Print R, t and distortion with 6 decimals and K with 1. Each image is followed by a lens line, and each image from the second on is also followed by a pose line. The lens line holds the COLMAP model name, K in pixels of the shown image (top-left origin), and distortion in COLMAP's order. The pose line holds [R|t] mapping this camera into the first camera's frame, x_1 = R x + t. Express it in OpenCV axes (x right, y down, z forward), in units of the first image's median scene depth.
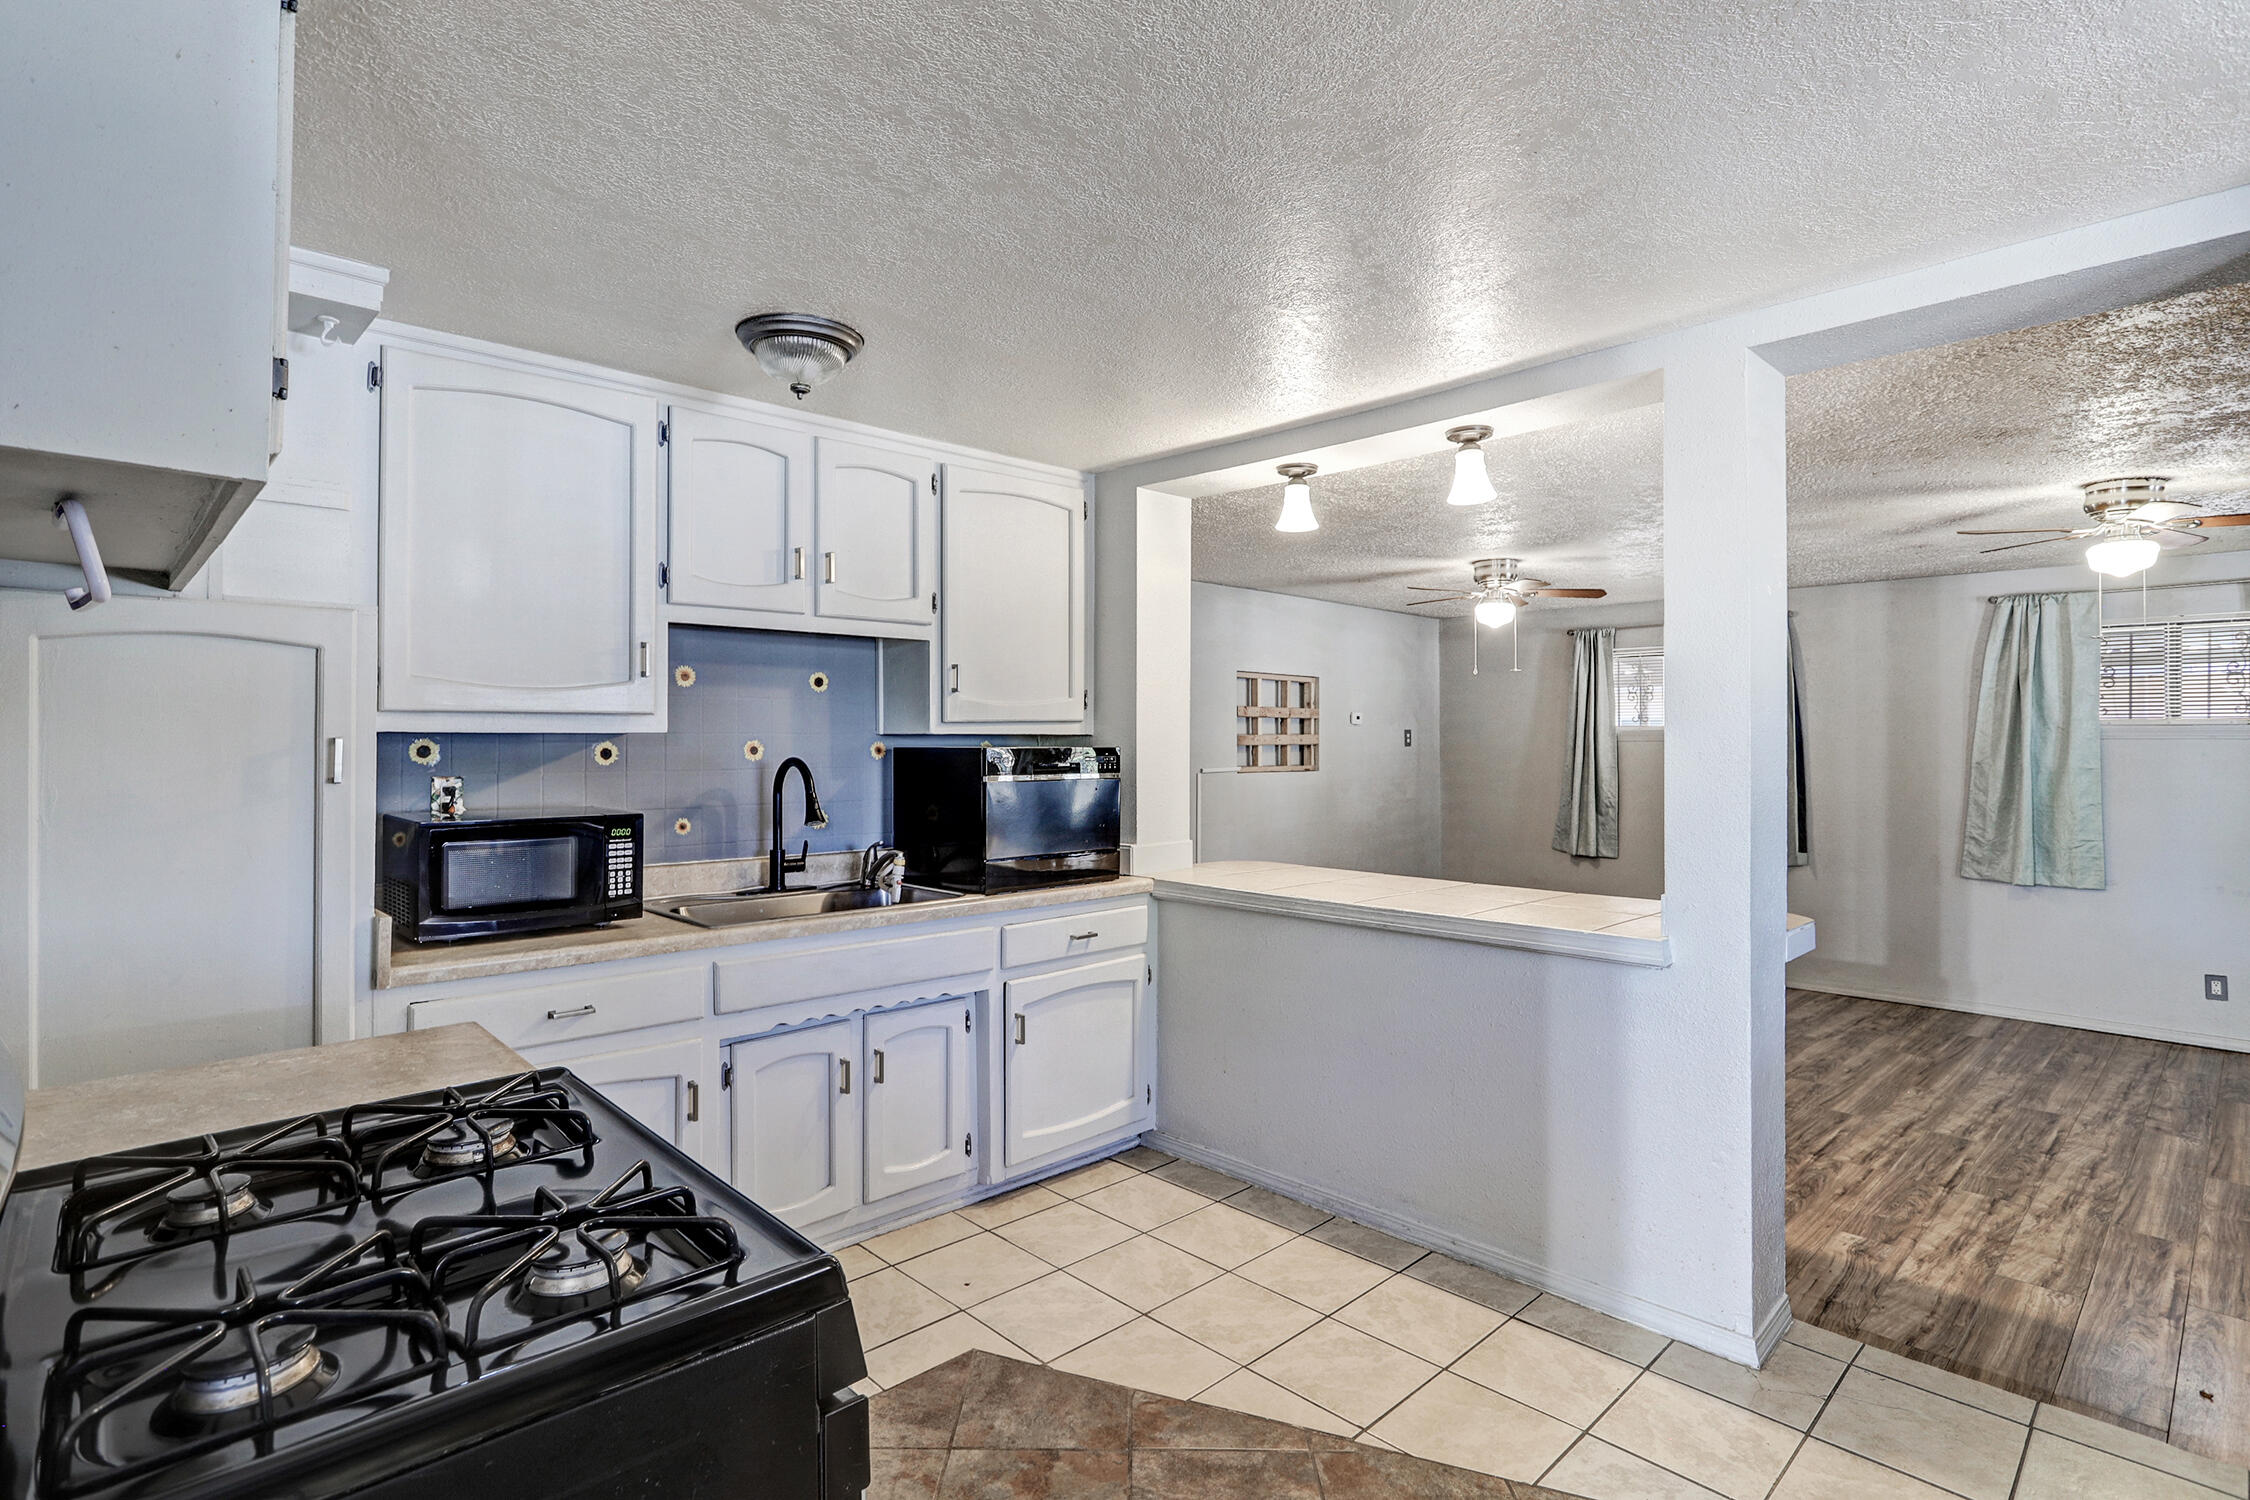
lens RADIAL K [[1110.7, 0, 1126.6], [0, 1110.7, 740.9], [0, 0, 1]] dist [-0.005140, -0.000122]
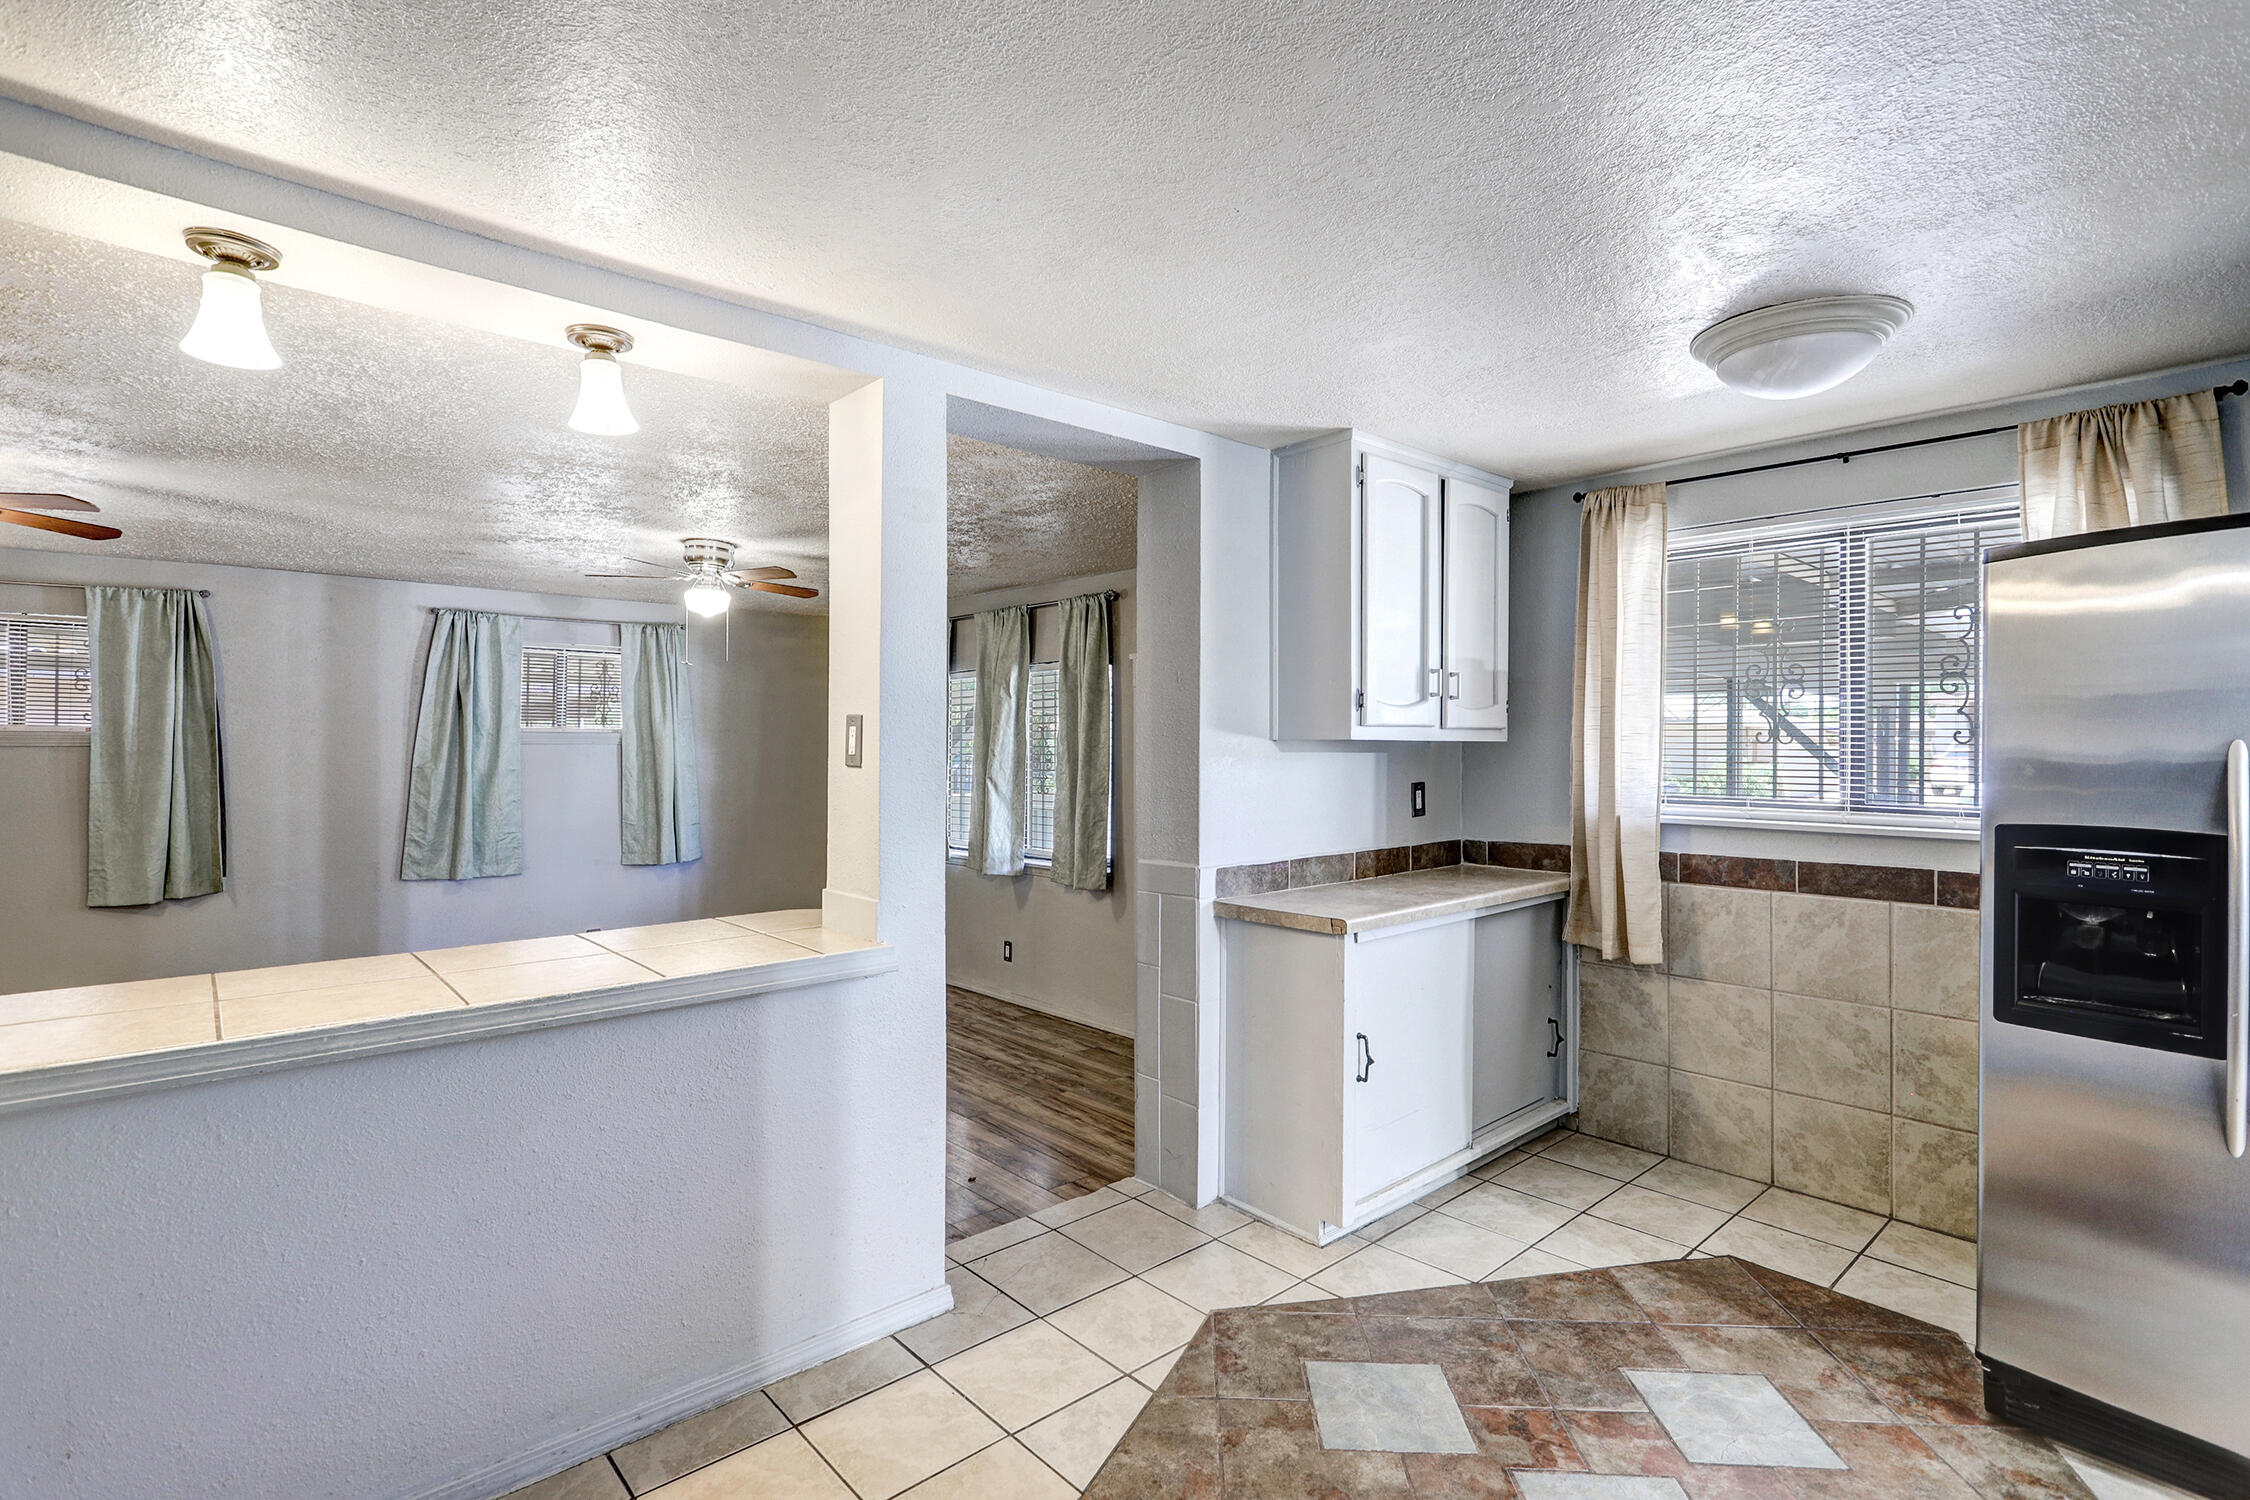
lens RADIAL K [[1065.5, 0, 1127.4], [0, 1065.5, 742.7], [0, 0, 1]] dist [-0.000761, -0.000222]
pose [[0.030464, 0.002813, 0.999532, -0.461863], [-0.001236, 0.999995, -0.002777, -0.002216], [-0.999535, -0.001151, 0.030468, 0.722981]]
